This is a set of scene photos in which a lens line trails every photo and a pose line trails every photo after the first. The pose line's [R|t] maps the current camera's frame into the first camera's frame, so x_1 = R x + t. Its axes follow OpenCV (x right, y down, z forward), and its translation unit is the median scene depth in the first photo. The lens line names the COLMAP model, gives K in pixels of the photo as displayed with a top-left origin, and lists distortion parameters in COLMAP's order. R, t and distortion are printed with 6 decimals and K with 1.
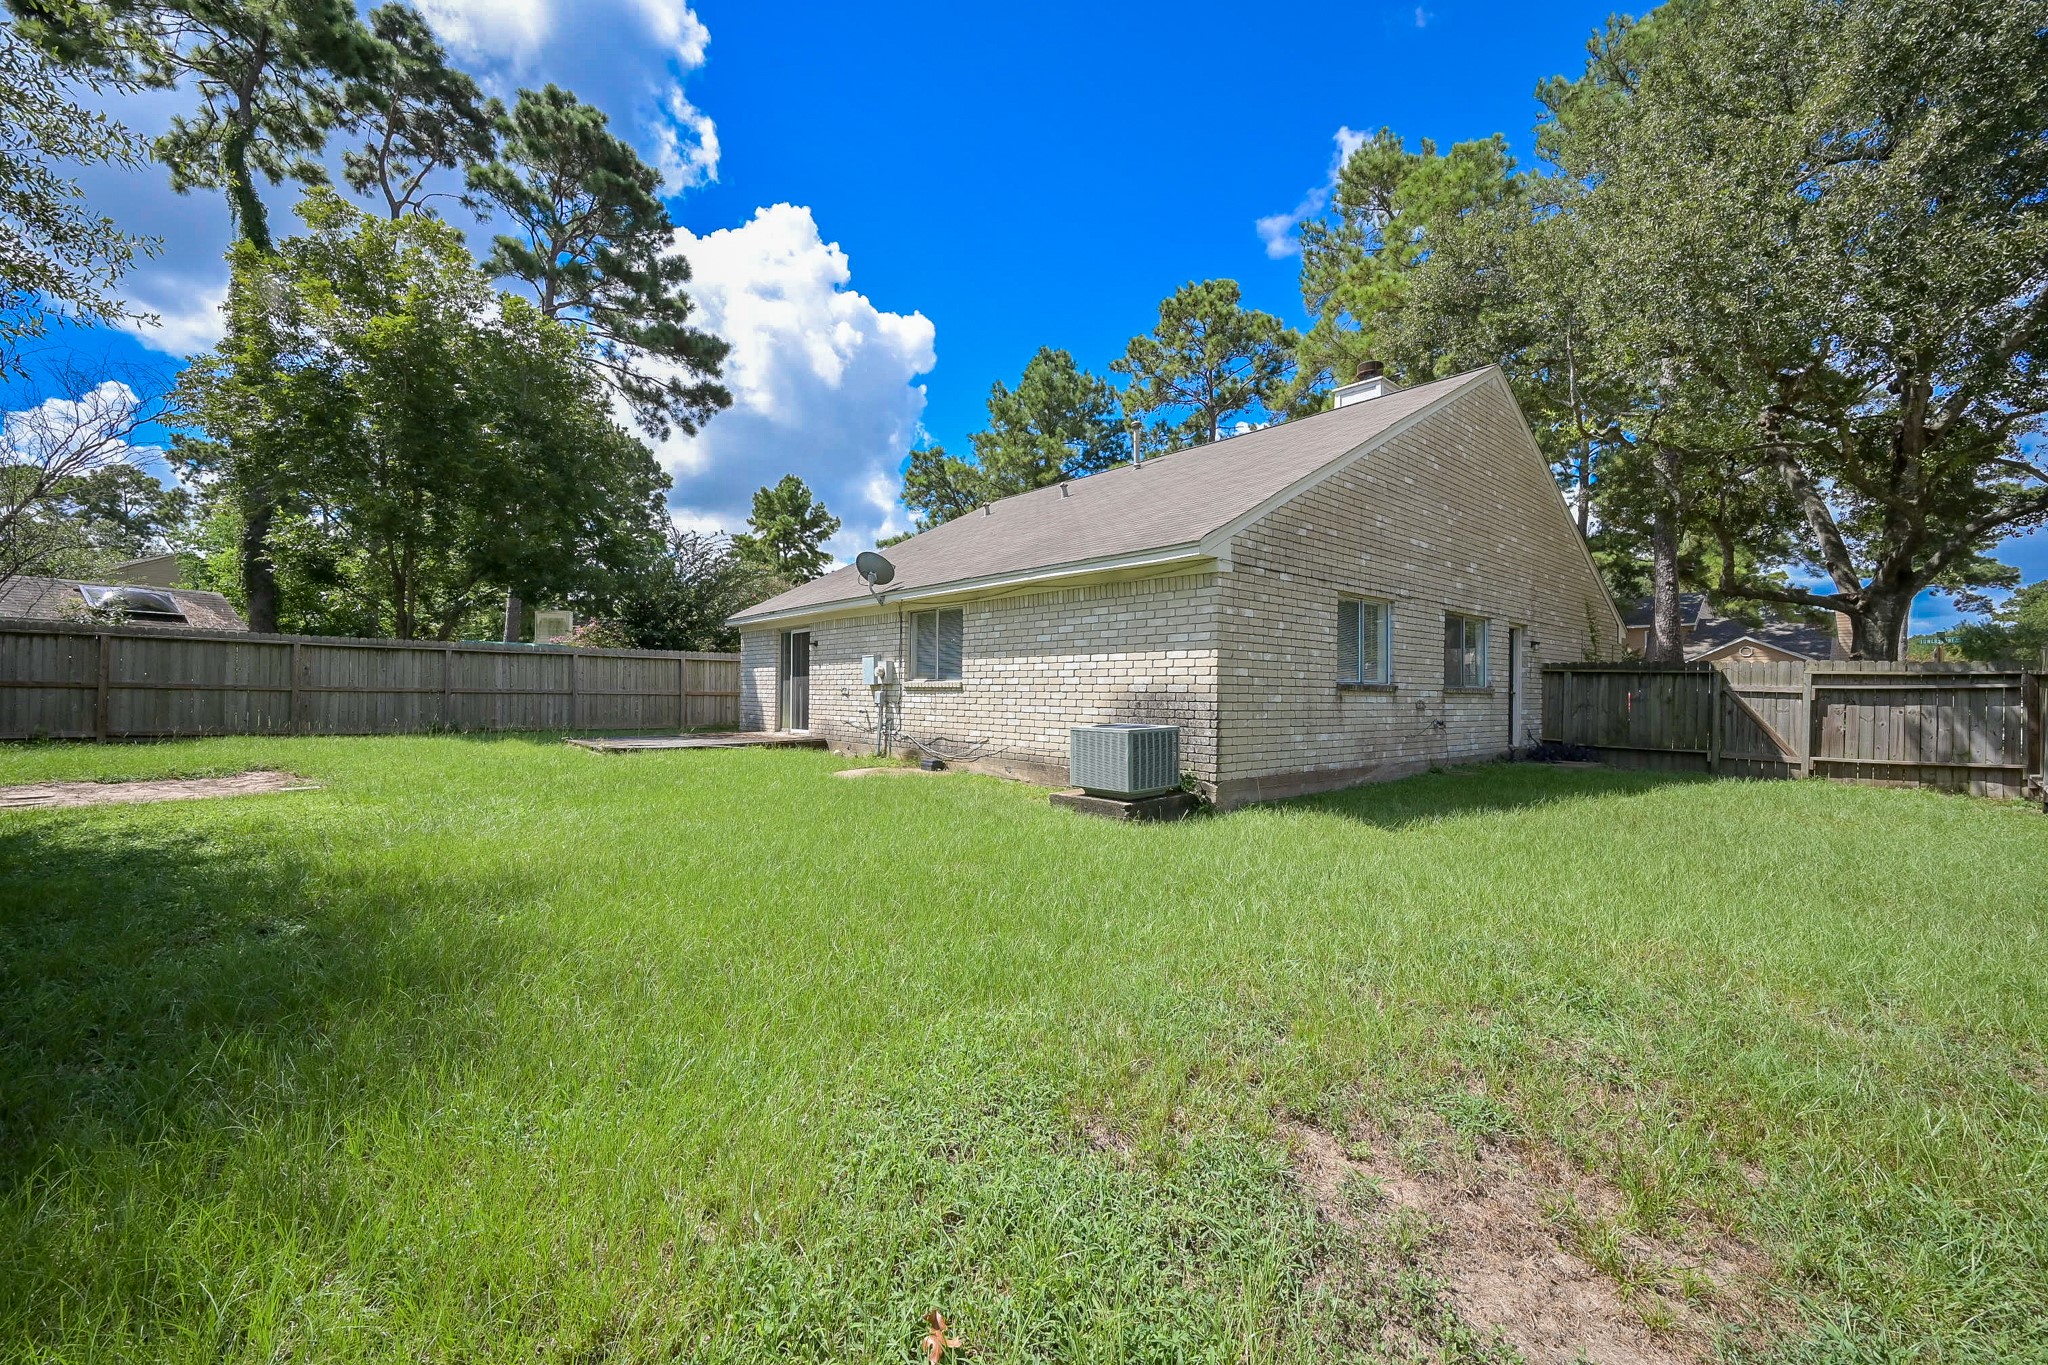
lens RADIAL K [[809.0, 0, 1024.0], [0, 809.0, 688.2], [0, 0, 1]] dist [-0.001609, 0.000687]
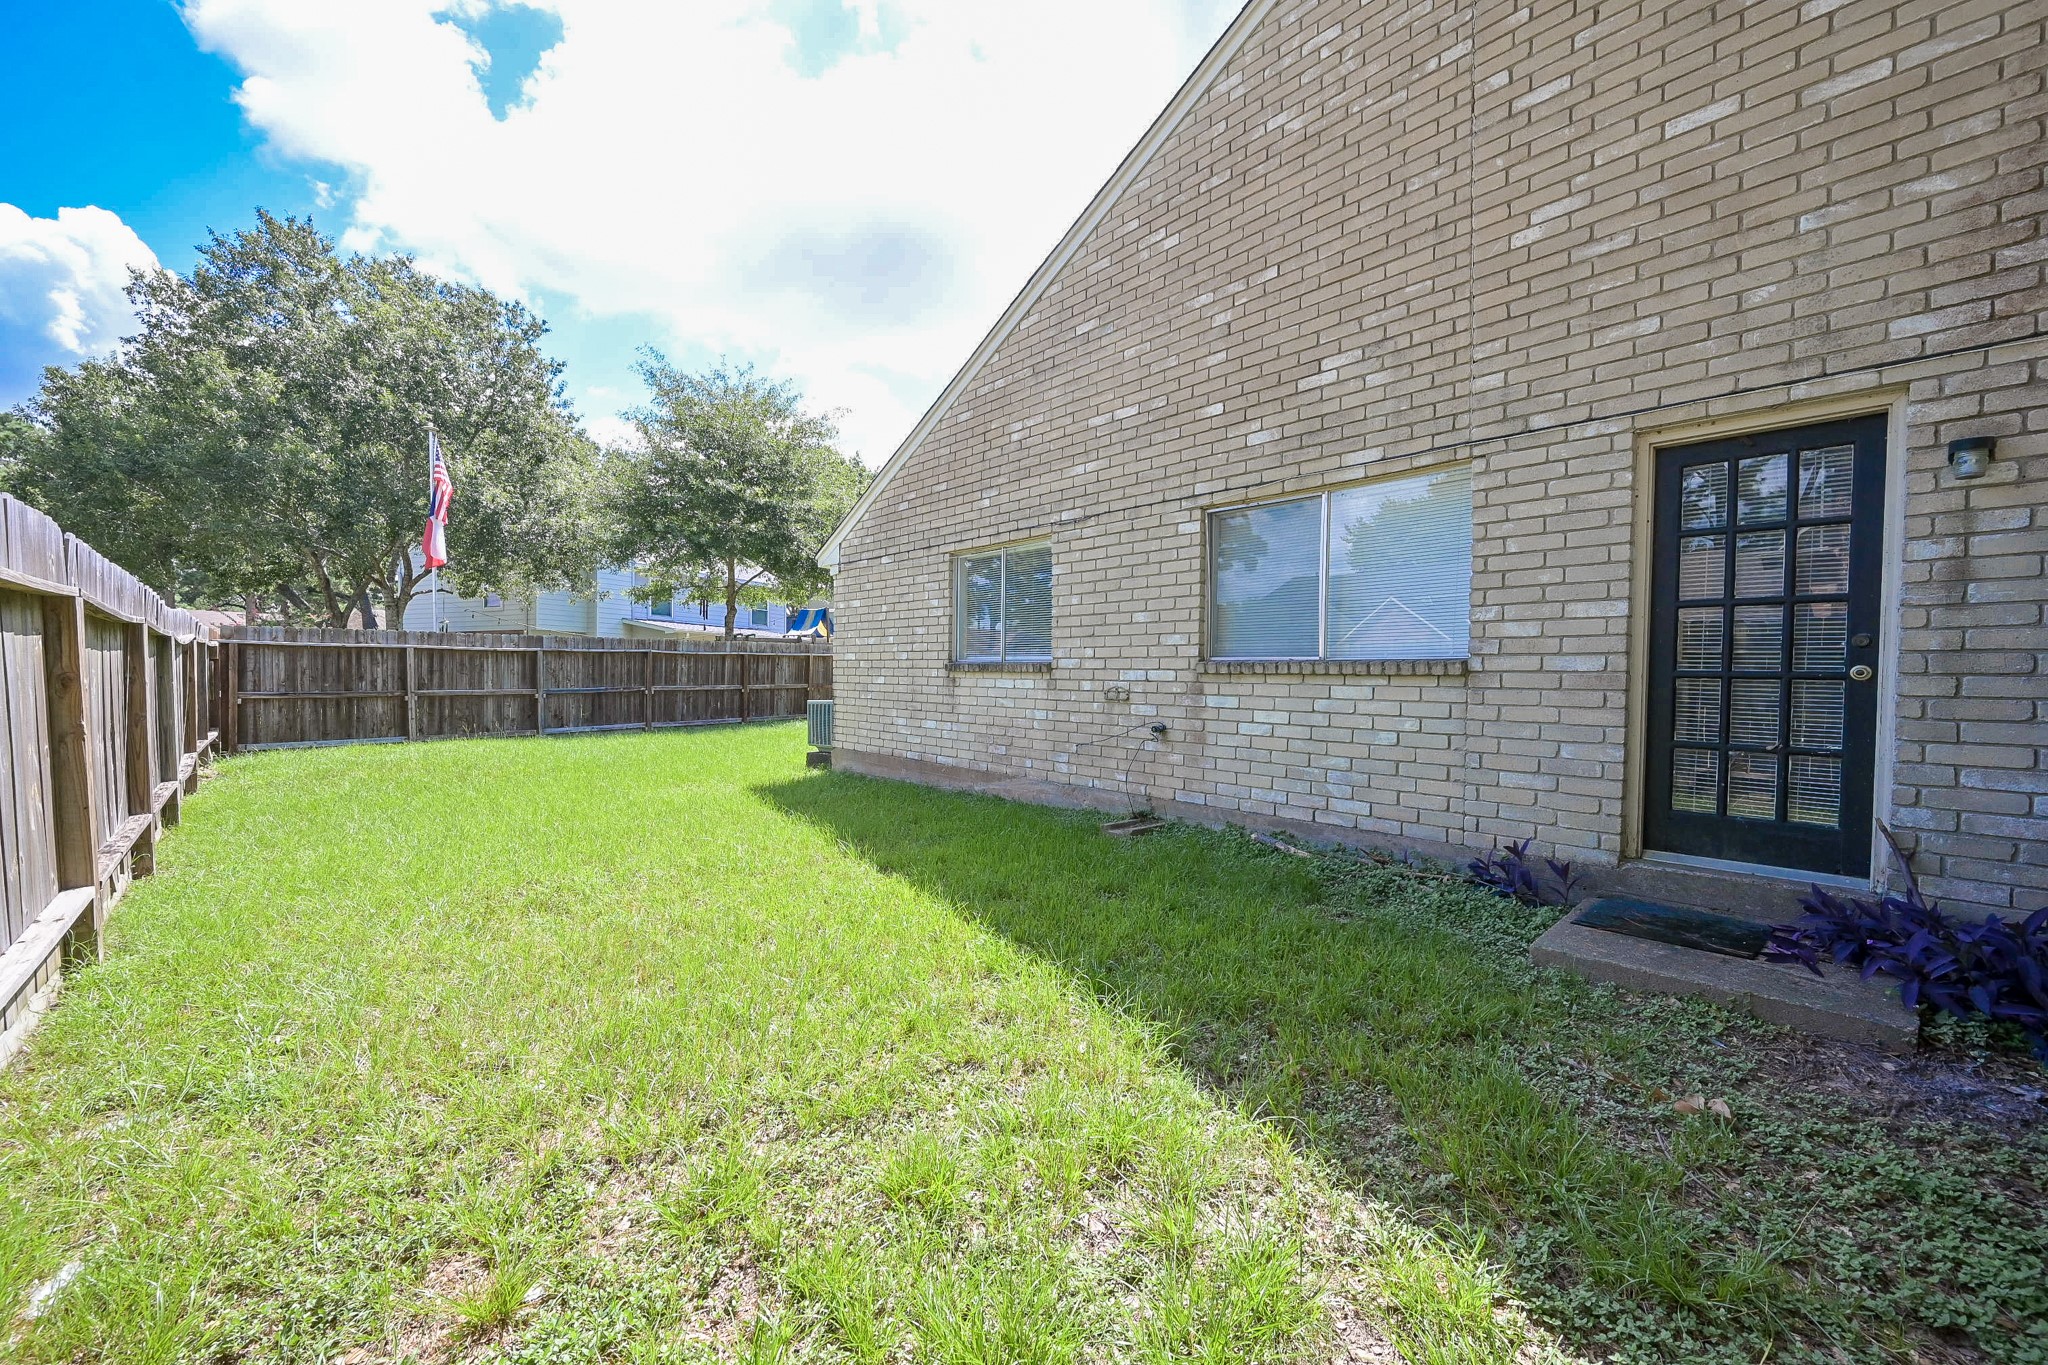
lens RADIAL K [[809.0, 0, 1024.0], [0, 809.0, 677.6], [0, 0, 1]] dist [-0.001609, 0.000687]
pose [[0.010098, 0.001350, -0.999948, 1.297245], [0.006246, 0.999979, 0.001413, 0.008918], [0.999930, -0.006260, 0.010089, 1.128408]]
